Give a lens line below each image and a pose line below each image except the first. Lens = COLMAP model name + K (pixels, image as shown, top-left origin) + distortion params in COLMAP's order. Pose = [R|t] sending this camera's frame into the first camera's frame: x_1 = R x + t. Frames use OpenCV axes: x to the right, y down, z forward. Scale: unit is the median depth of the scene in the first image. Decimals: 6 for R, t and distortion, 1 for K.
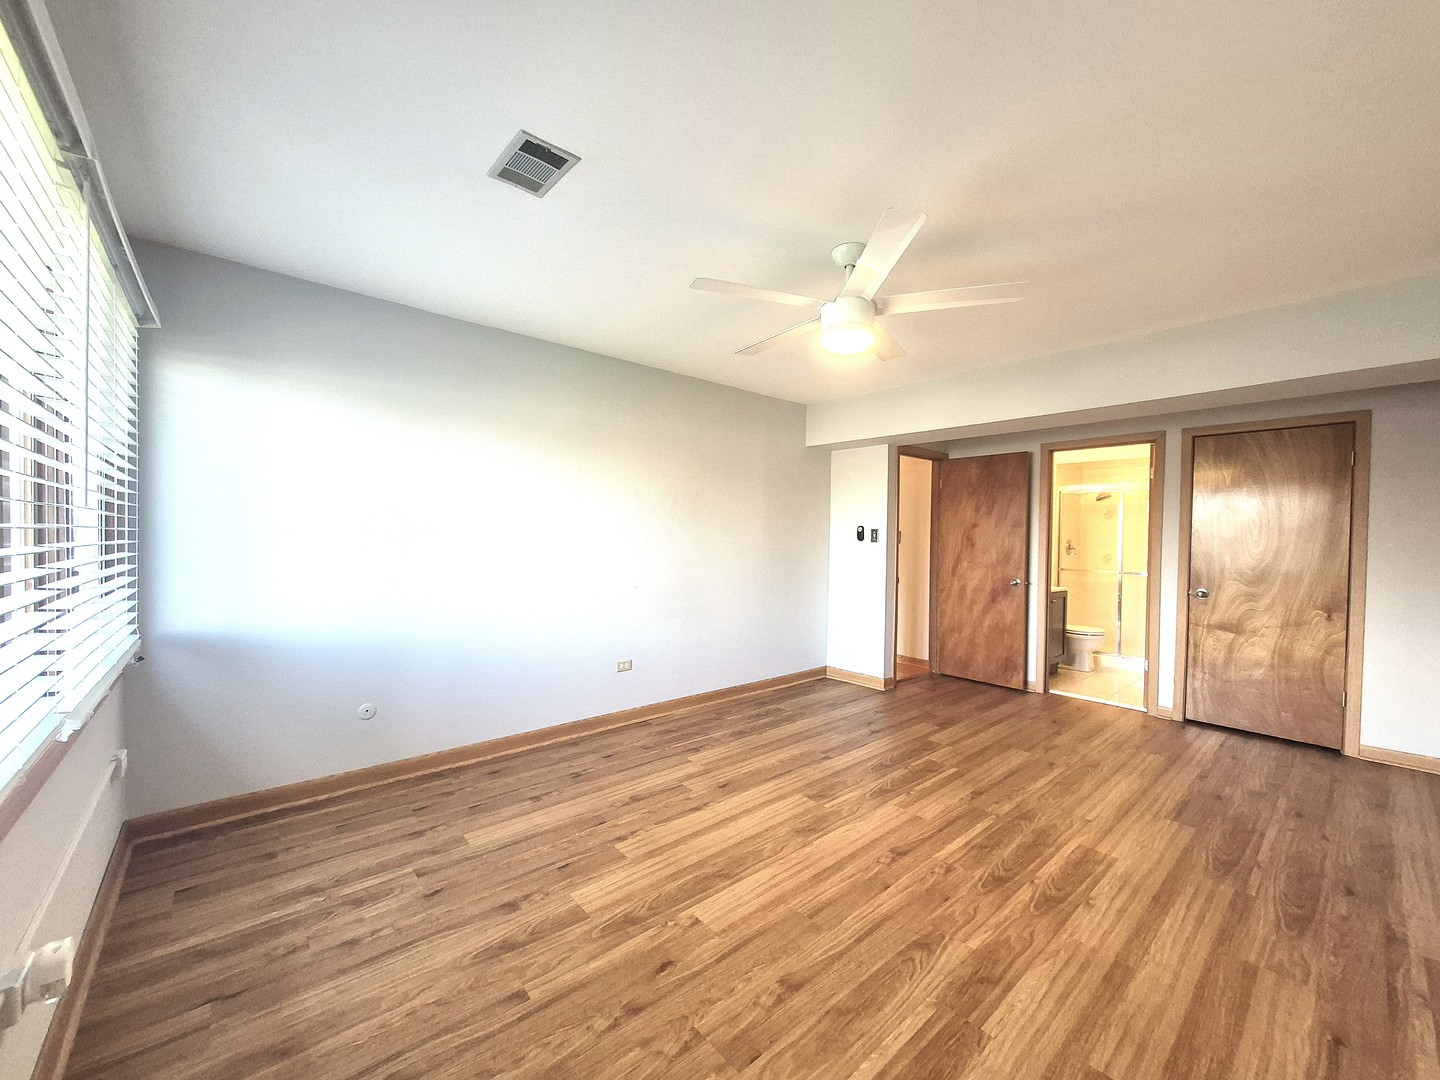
lens RADIAL K [[566.2, 0, 719.5], [0, 566.2, 542.0], [0, 0, 1]] dist [0.001623, -0.000206]
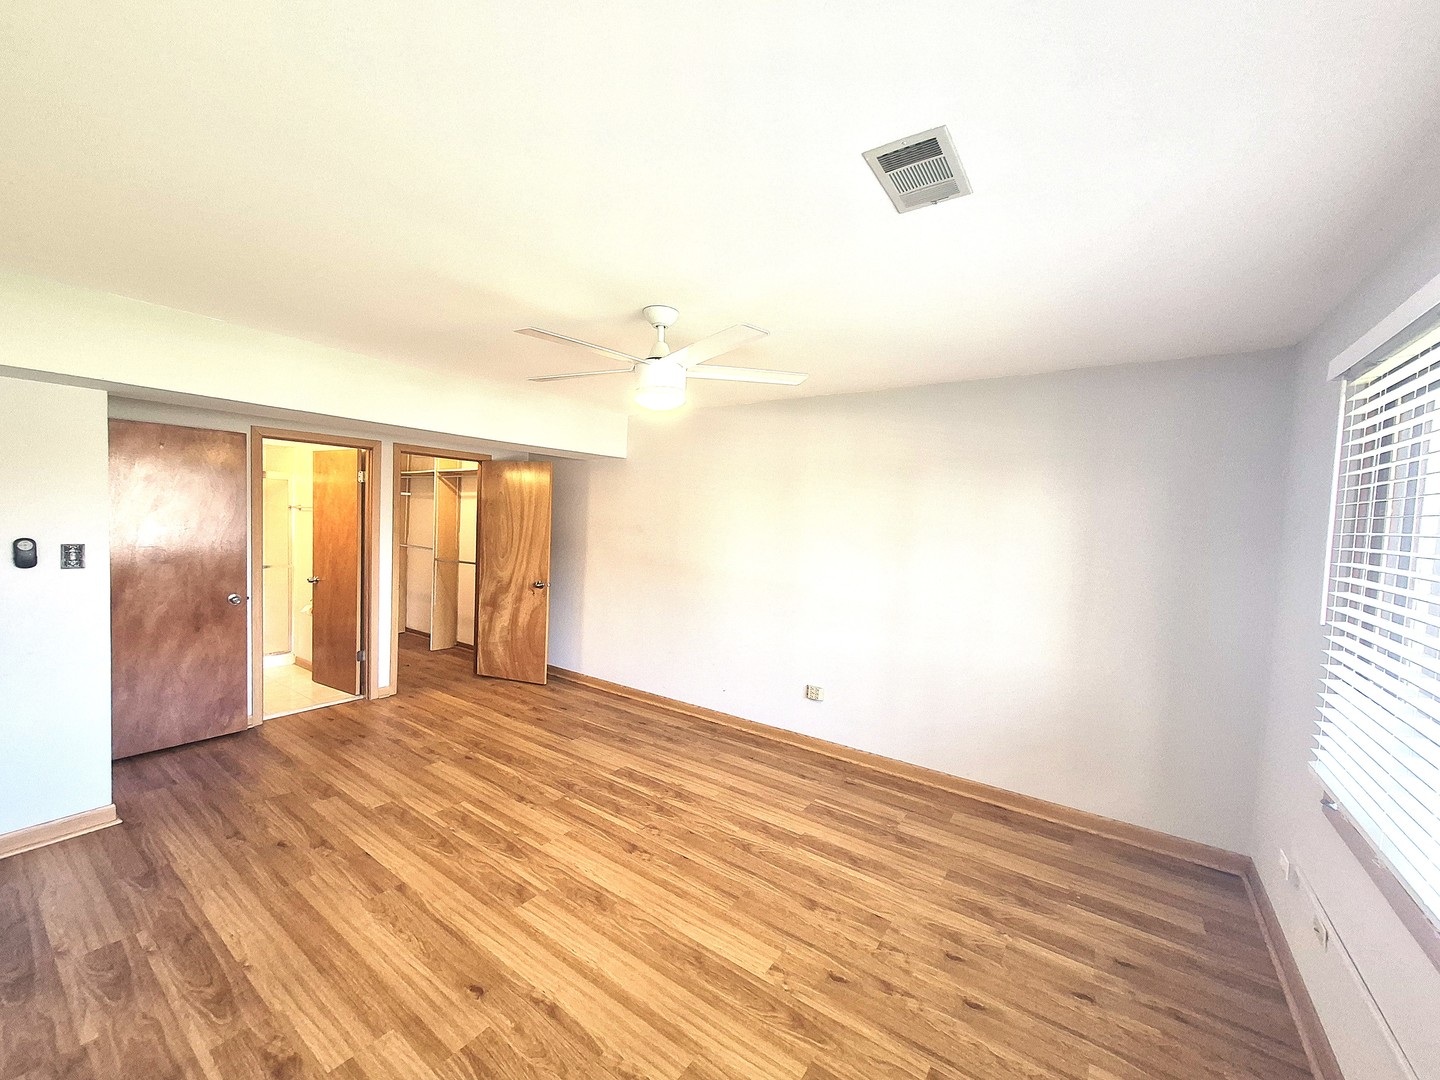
lens RADIAL K [[566.2, 0, 721.0], [0, 566.2, 538.0], [0, 0, 1]] dist [0.001623, -0.000206]
pose [[-0.236487, -0.064718, 0.969477, -0.796808], [-0.027131, 0.997830, 0.059992, -0.160252], [-0.971256, -0.012115, -0.237729, 1.083833]]
